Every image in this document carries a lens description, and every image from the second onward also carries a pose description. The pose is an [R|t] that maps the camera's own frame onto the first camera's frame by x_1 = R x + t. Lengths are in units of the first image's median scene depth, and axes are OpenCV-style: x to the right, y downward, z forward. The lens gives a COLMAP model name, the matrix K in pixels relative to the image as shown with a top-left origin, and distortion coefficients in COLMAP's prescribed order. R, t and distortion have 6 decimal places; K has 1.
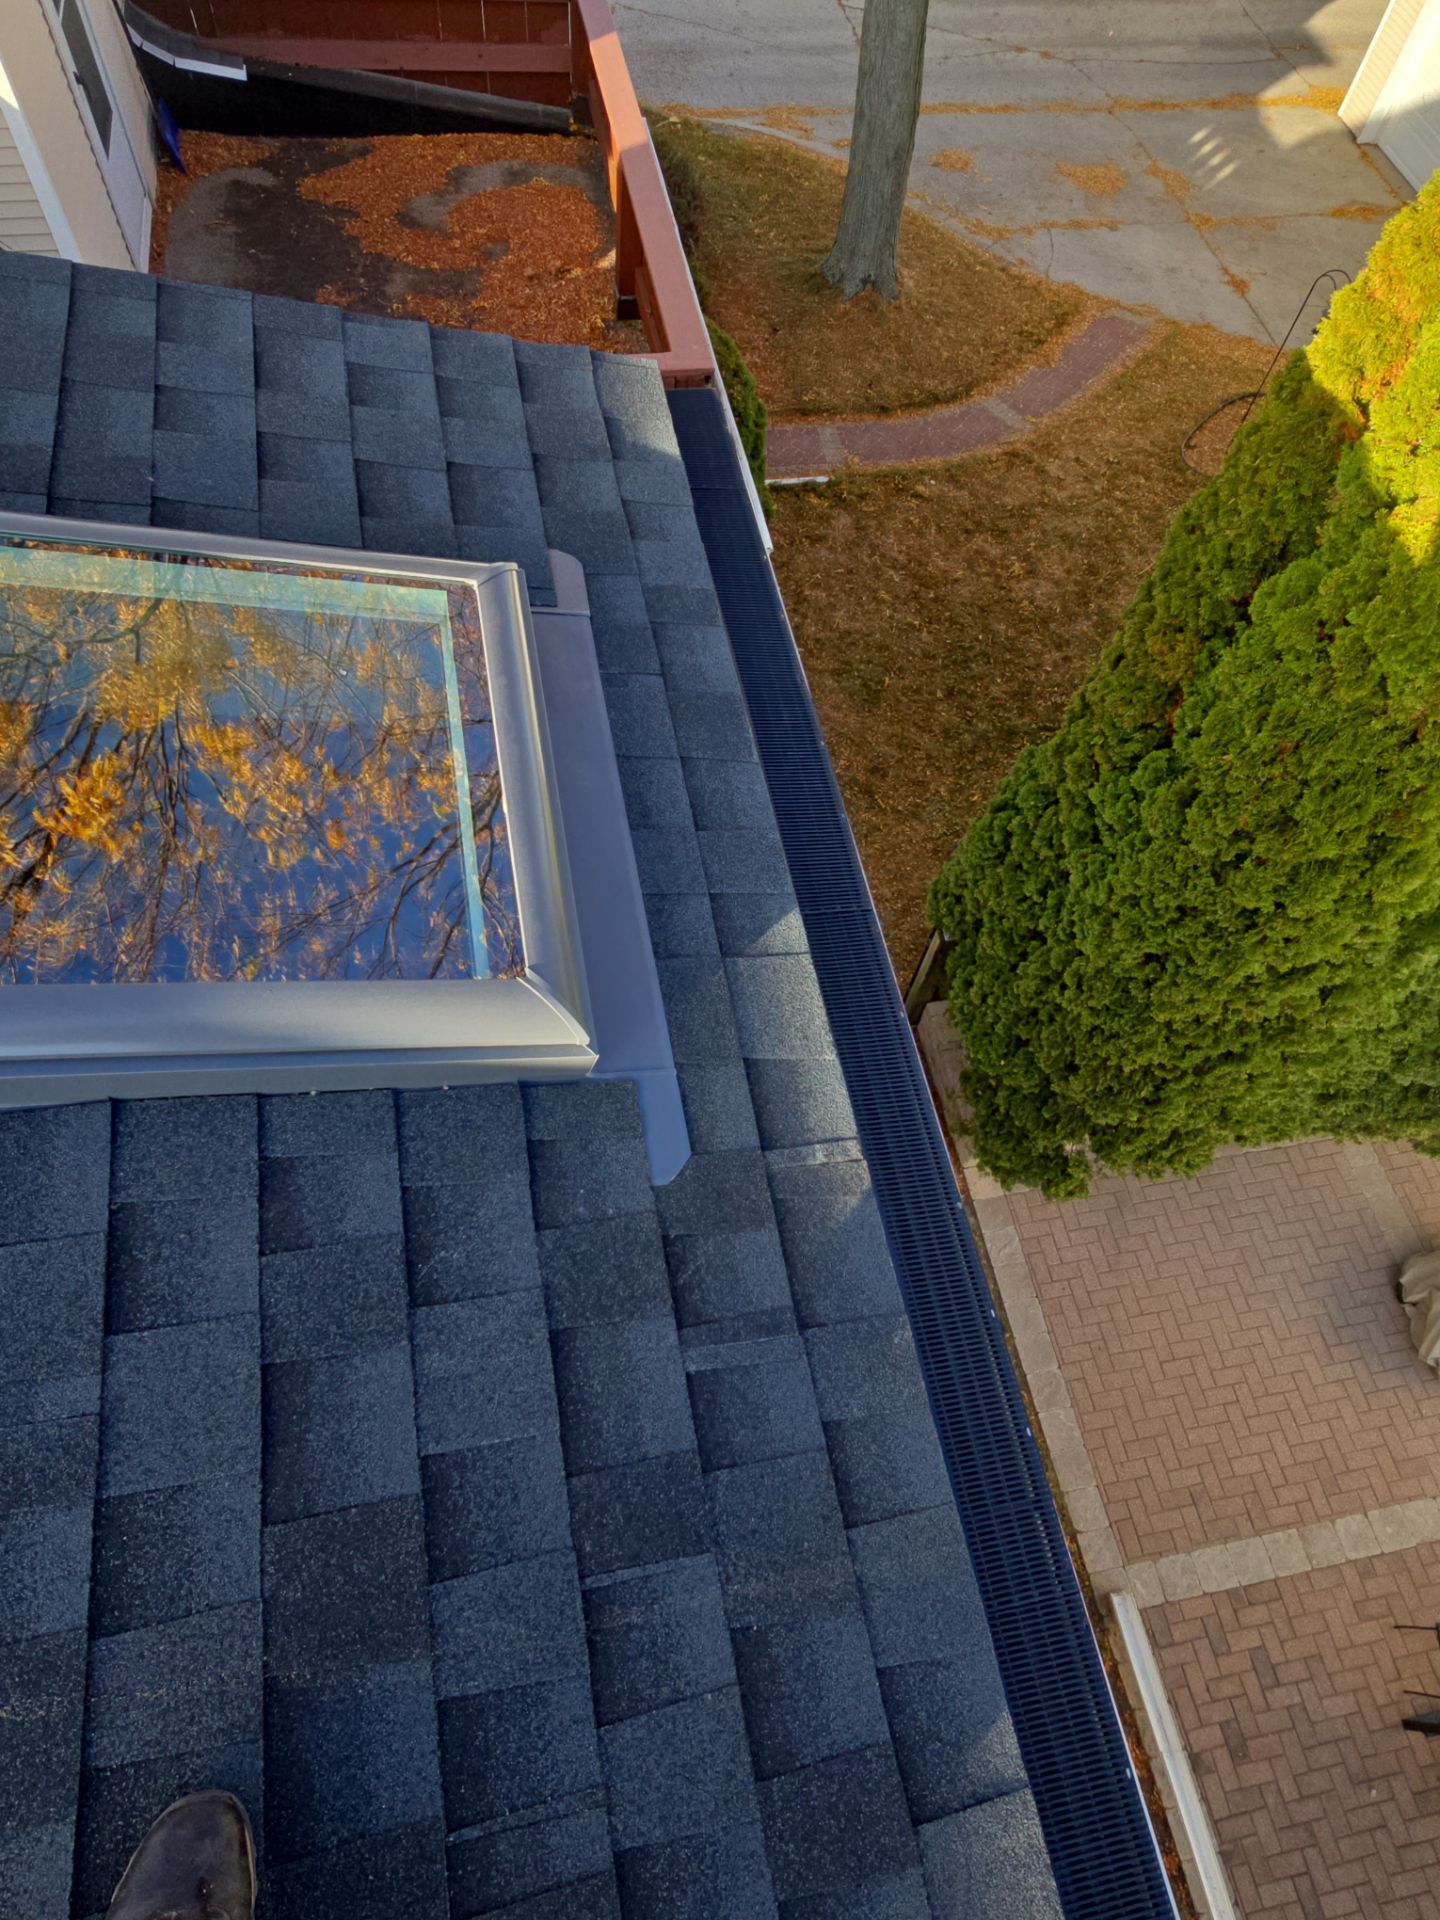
lens RADIAL K [[1222.2, 0, 722.3], [0, 1222.2, 964.1], [0, 0, 1]] dist [0.018321, -0.004826]
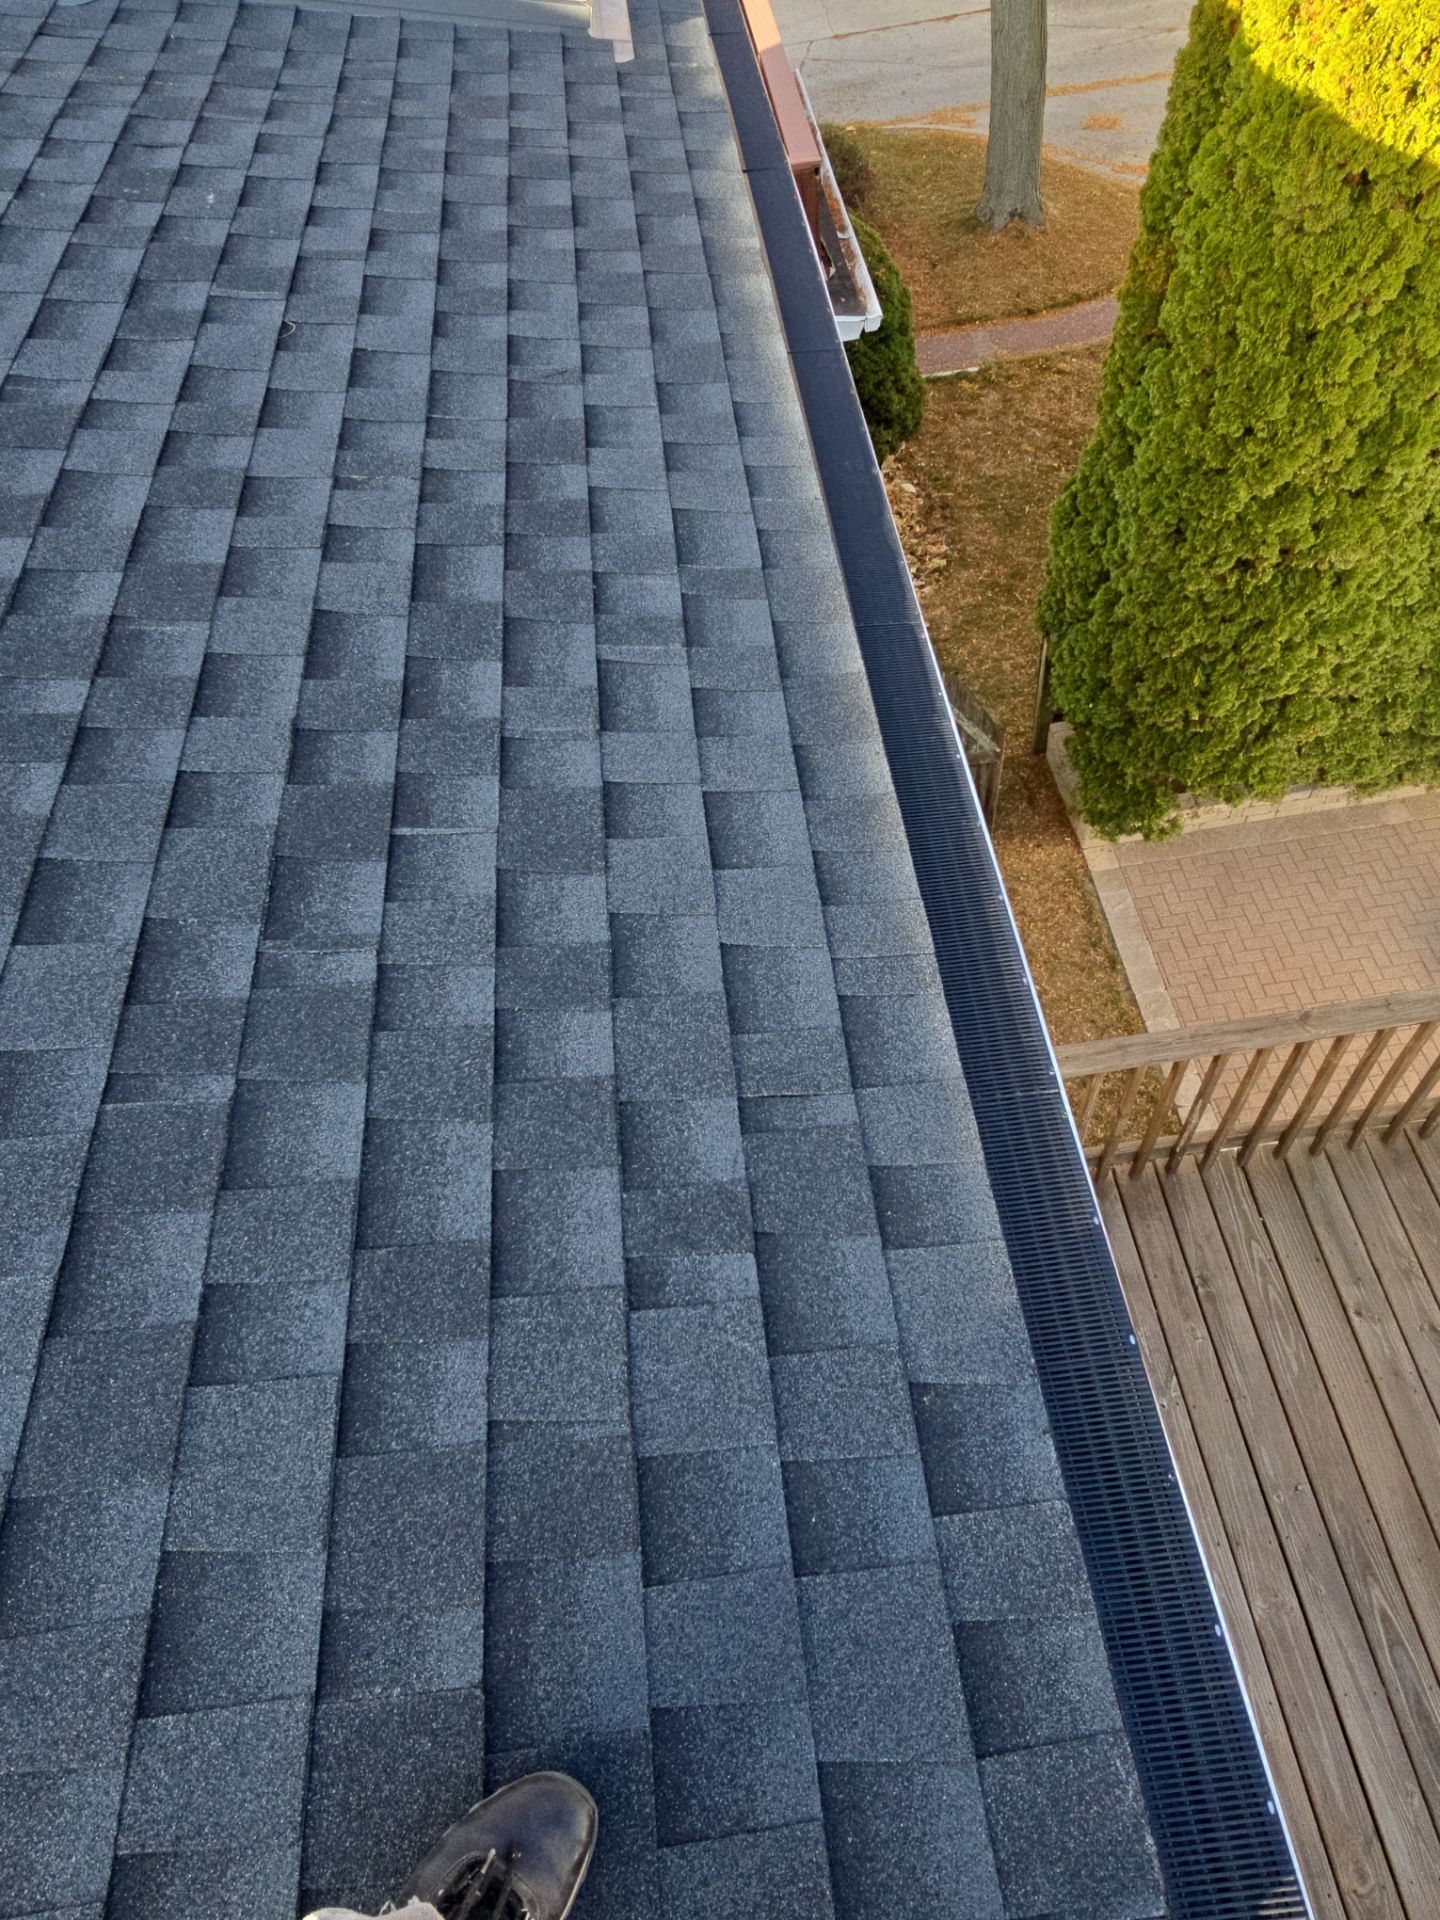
lens RADIAL K [[1222.2, 0, 713.3], [0, 1222.2, 956.5], [0, 0, 1]] dist [0.018321, -0.004826]
pose [[0.976123, -0.033764, -0.214580, 0.073601], [0.014223, 0.995660, -0.091967, 0.269290], [0.216754, 0.086719, 0.972367, -0.140553]]
